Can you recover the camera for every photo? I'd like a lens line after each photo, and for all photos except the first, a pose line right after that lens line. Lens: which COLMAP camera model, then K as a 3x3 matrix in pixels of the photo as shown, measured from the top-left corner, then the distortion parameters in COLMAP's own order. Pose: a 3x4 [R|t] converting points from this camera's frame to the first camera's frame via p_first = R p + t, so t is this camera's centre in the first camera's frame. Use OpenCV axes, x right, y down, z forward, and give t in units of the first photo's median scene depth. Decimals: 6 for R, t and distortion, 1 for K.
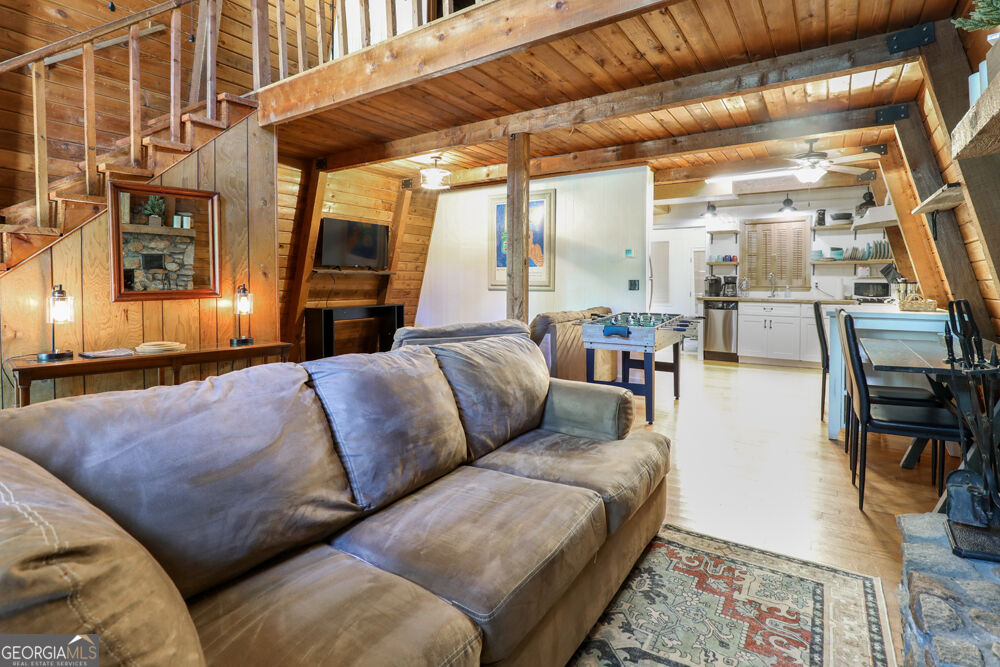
lens RADIAL K [[491.7, 0, 524.0], [0, 491.7, 289.6], [0, 0, 1]] dist [-0.002151, 0.003528]
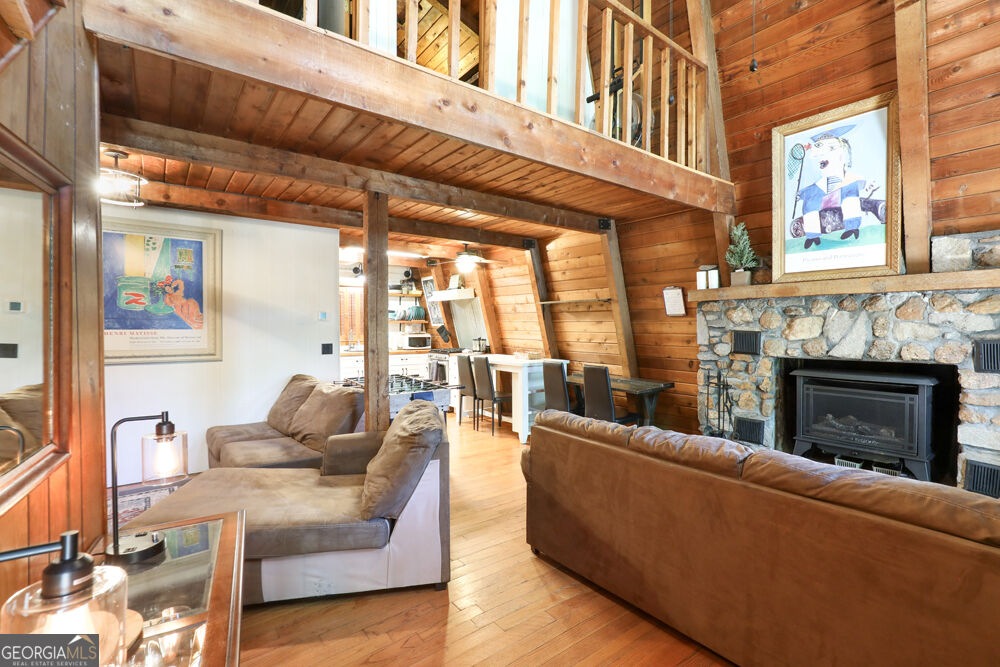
lens RADIAL K [[459.9, 0, 510.1], [0, 459.9, 332.3], [0, 0, 1]] dist [-0.012737, 0.005637]
pose [[0.346161, -0.019685, 0.937969, -0.823858], [0.013191, 0.999783, 0.016114, -0.085461], [-0.938082, 0.006794, 0.346346, 0.559776]]
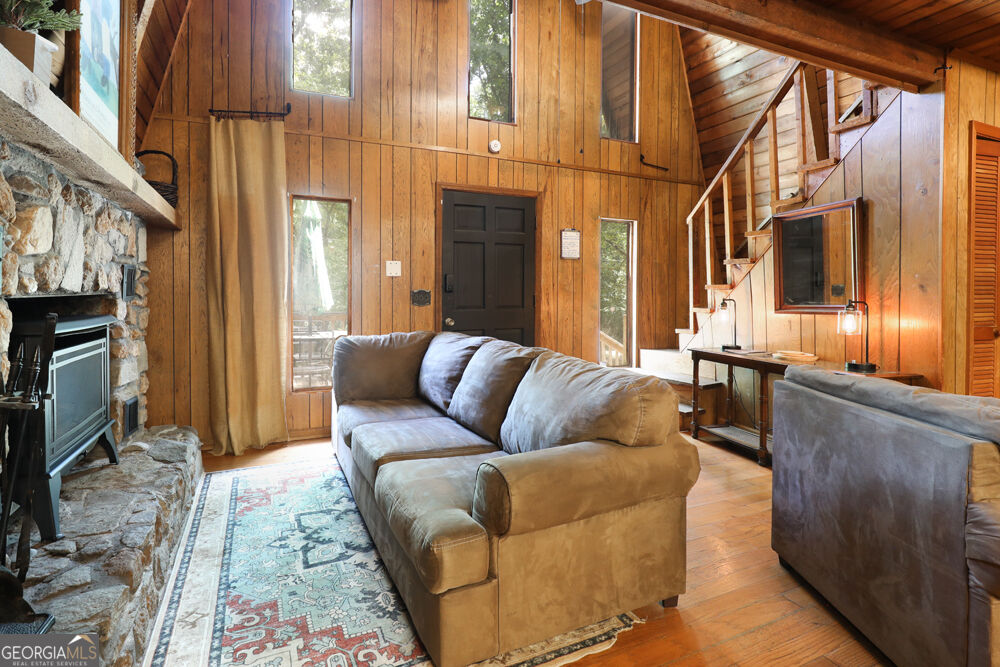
lens RADIAL K [[459.9, 0, 445.8], [0, 459.9, 299.4], [0, 0, 1]] dist [-0.012737, 0.005637]
pose [[-0.584505, 0.004424, -0.811378, 0.472986], [-0.017398, 0.999687, 0.017985, -0.013173], [0.811204, 0.024629, -0.584245, 0.839062]]
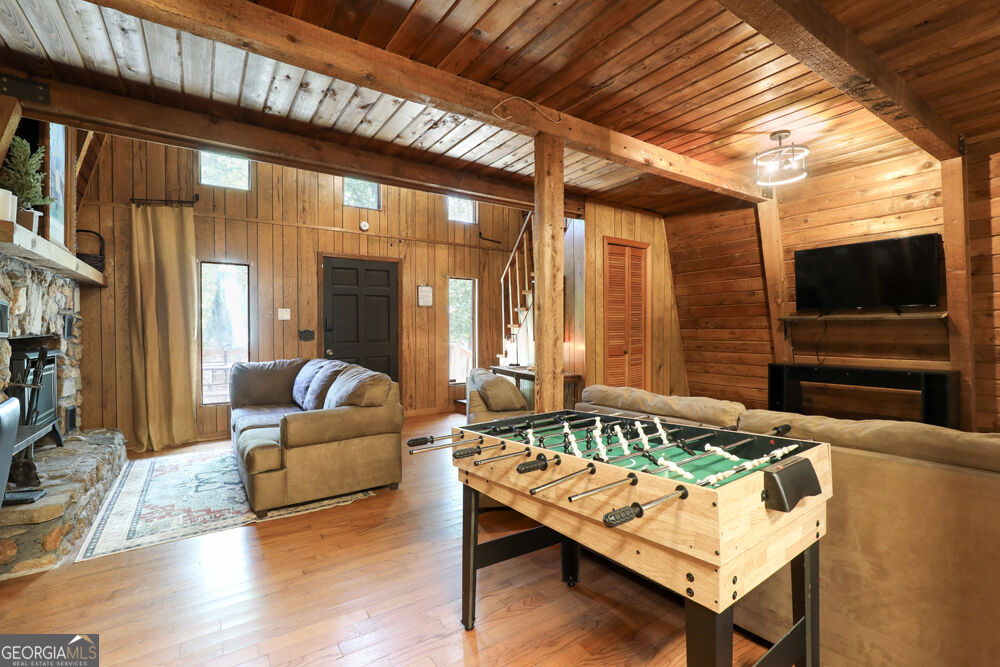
lens RADIAL K [[459.9, 0, 504.8], [0, 459.9, 333.3], [0, 0, 1]] dist [-0.012737, 0.005637]
pose [[-0.407753, 0.007050, -0.913065, 0.720001], [-0.009703, 0.999880, 0.012054, -0.026357], [0.913041, 0.013775, -0.407636, 1.338349]]
